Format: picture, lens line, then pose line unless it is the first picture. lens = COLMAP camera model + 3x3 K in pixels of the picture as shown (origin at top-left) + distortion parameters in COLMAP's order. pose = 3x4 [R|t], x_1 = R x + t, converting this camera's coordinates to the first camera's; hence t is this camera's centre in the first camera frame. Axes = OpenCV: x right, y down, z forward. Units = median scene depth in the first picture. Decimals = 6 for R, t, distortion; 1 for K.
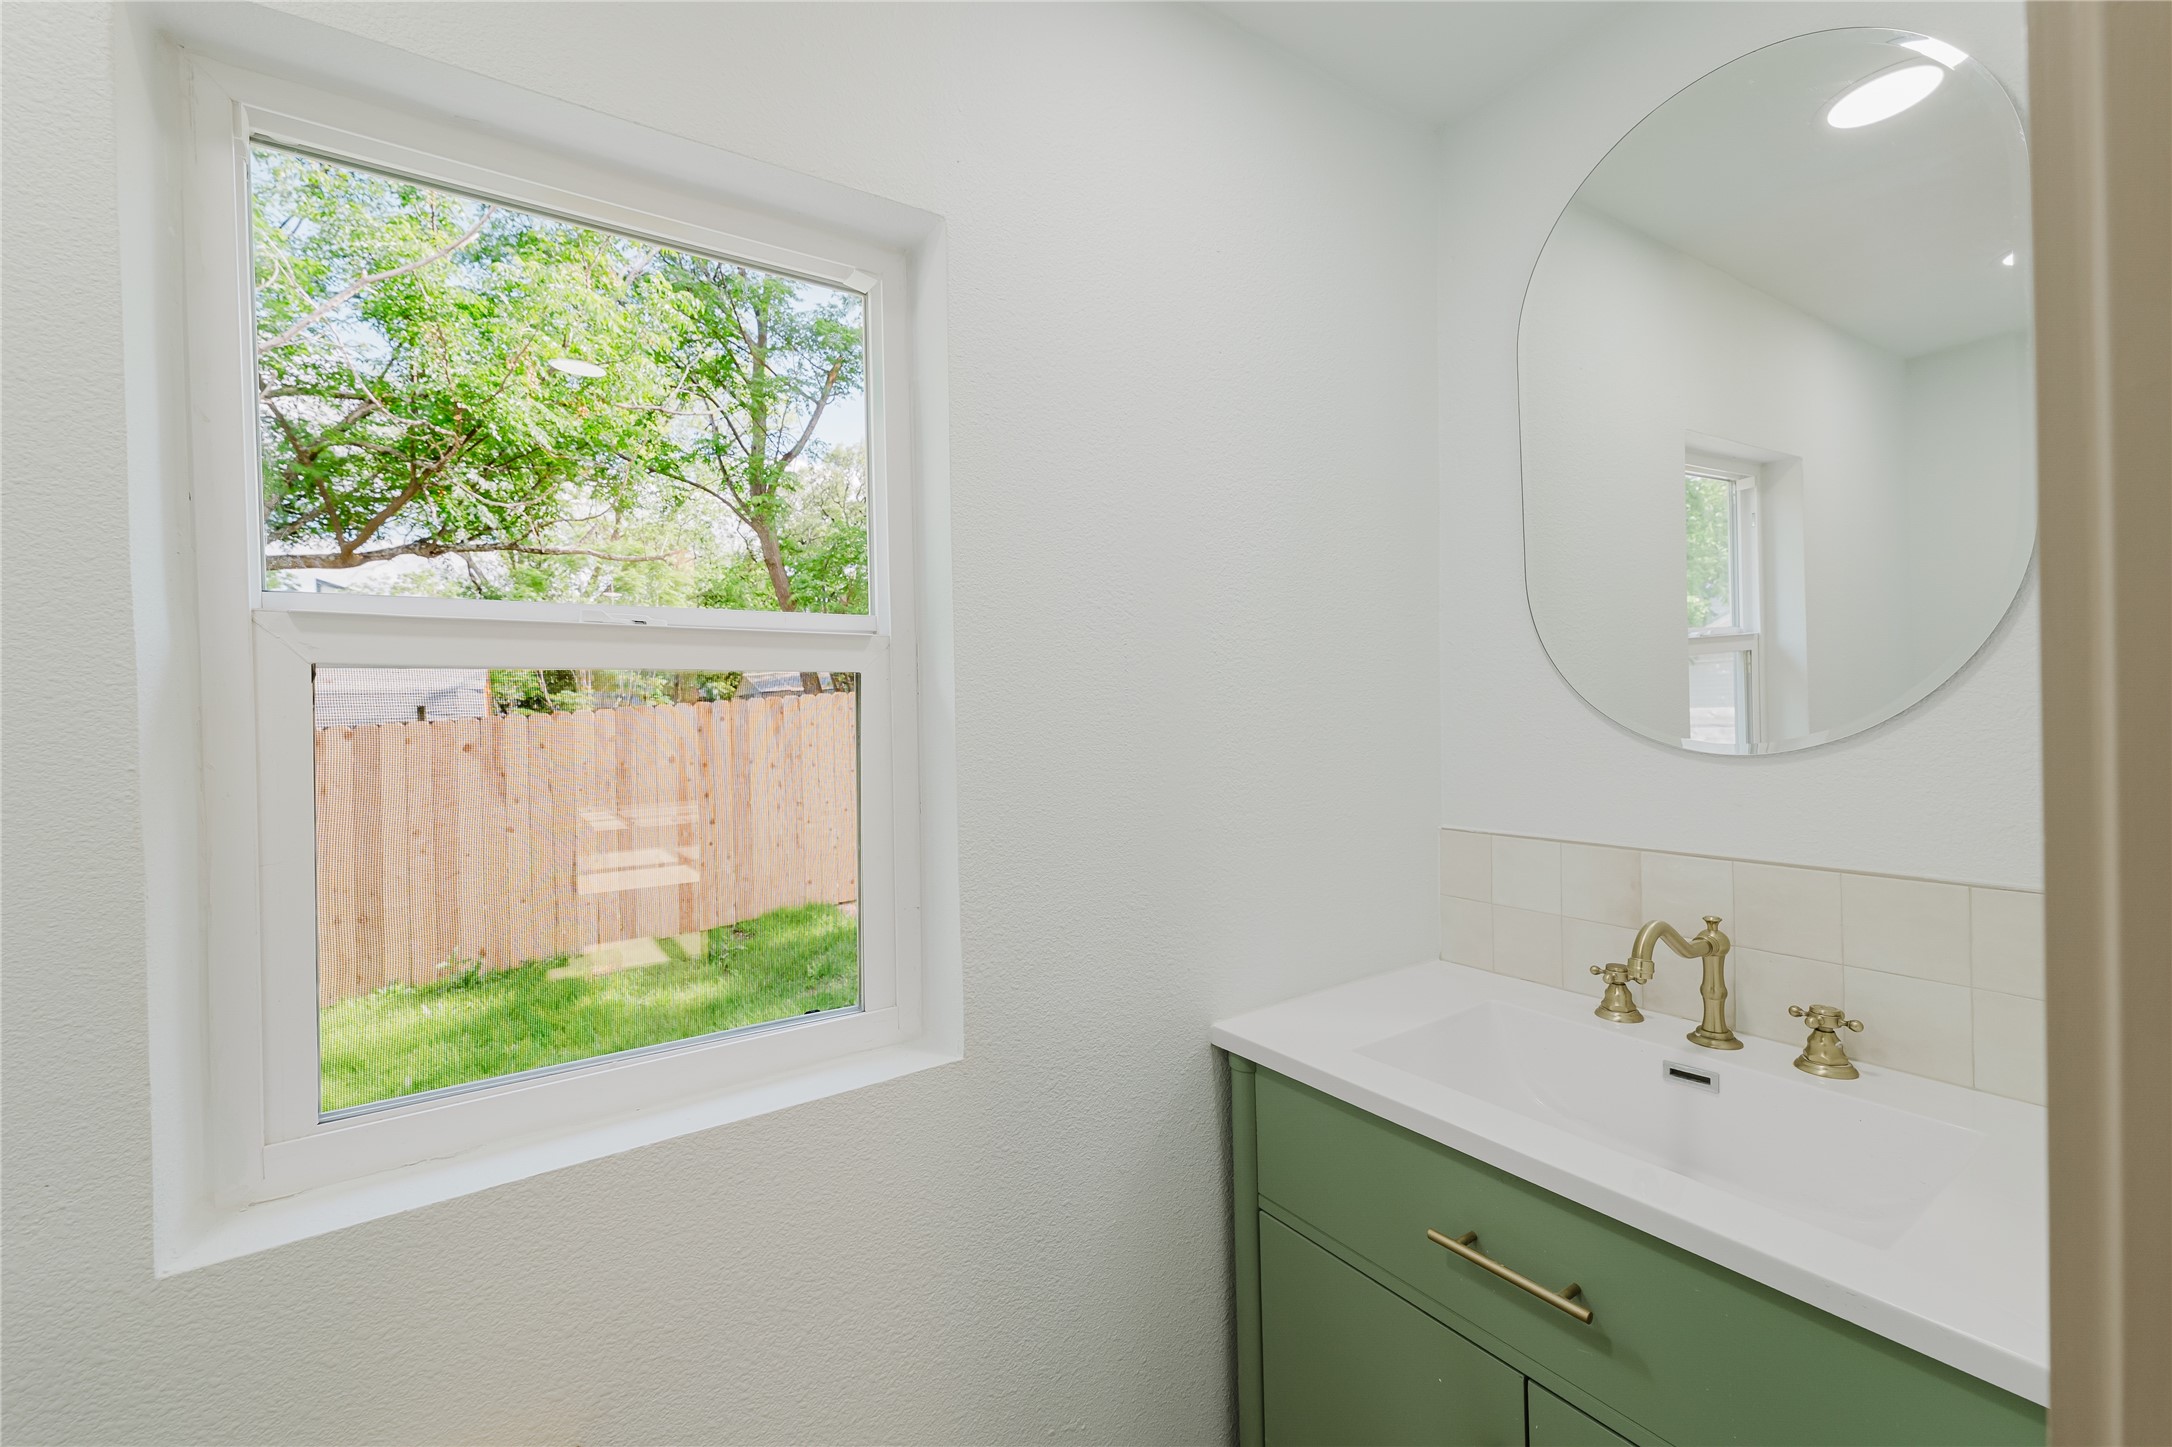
lens RADIAL K [[891.0, 0, 1082.3], [0, 891.0, 720.0], [0, 0, 1]] dist [0.001180, 0.000213]
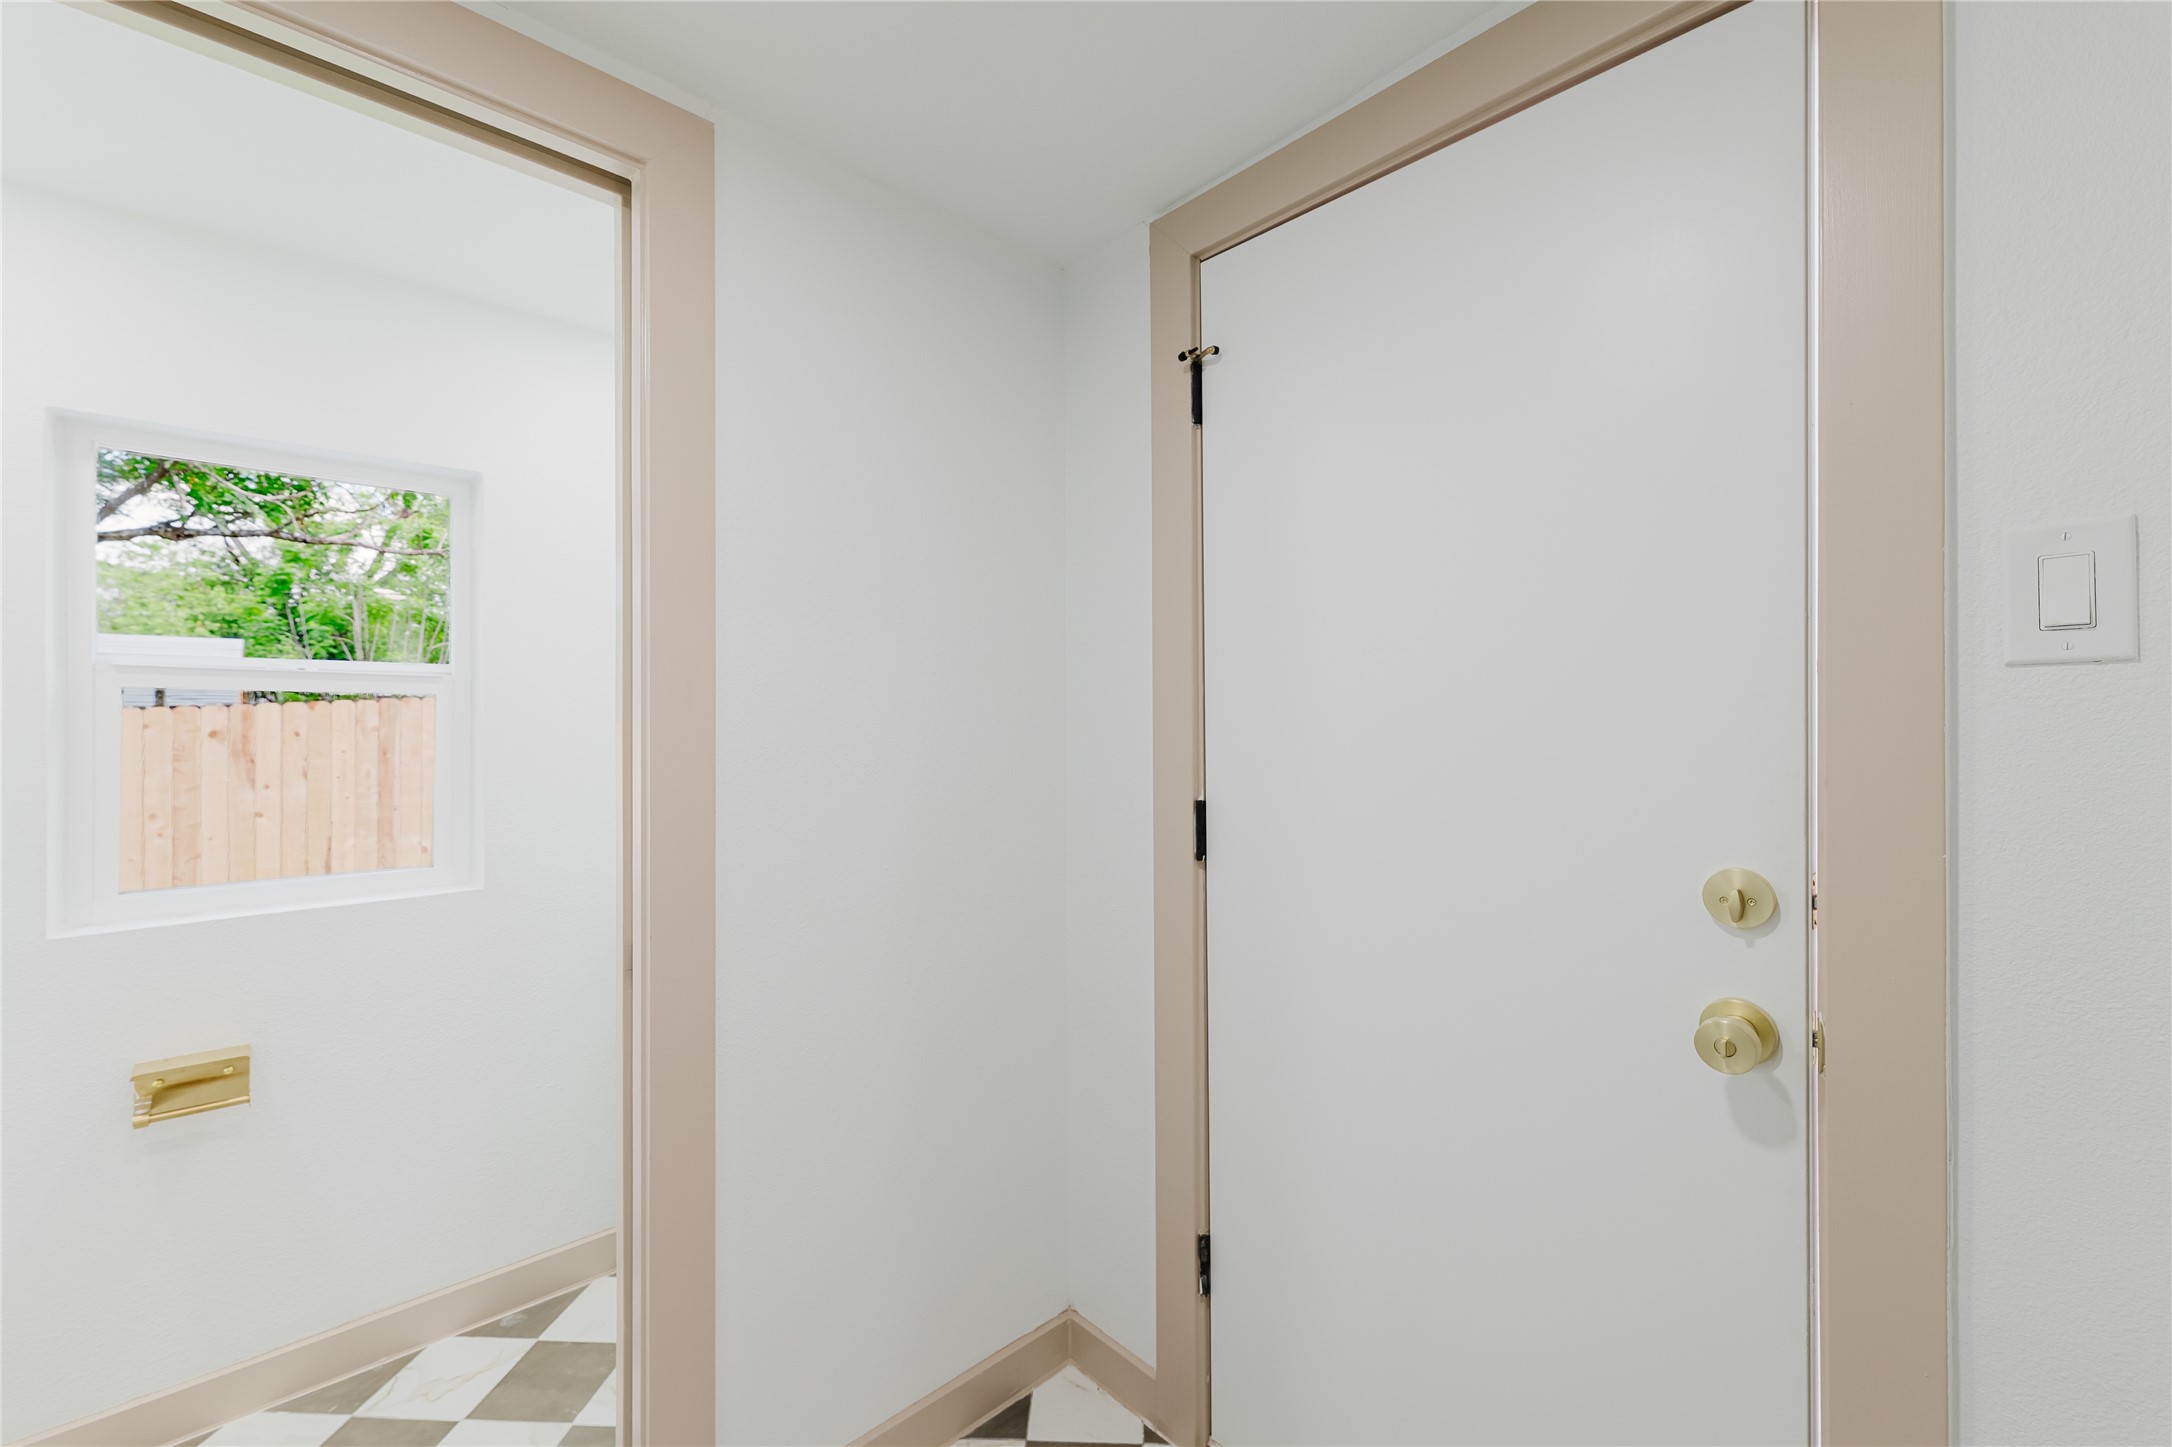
lens RADIAL K [[891.0, 0, 1090.4], [0, 891.0, 726.8], [0, 0, 1]] dist [0.001180, 0.000213]
pose [[0.985018, 0.029585, 0.169897, 0.117970], [-0.029460, 0.999561, -0.003255, -0.003335], [-0.169918, -0.001799, 0.985457, -0.166578]]
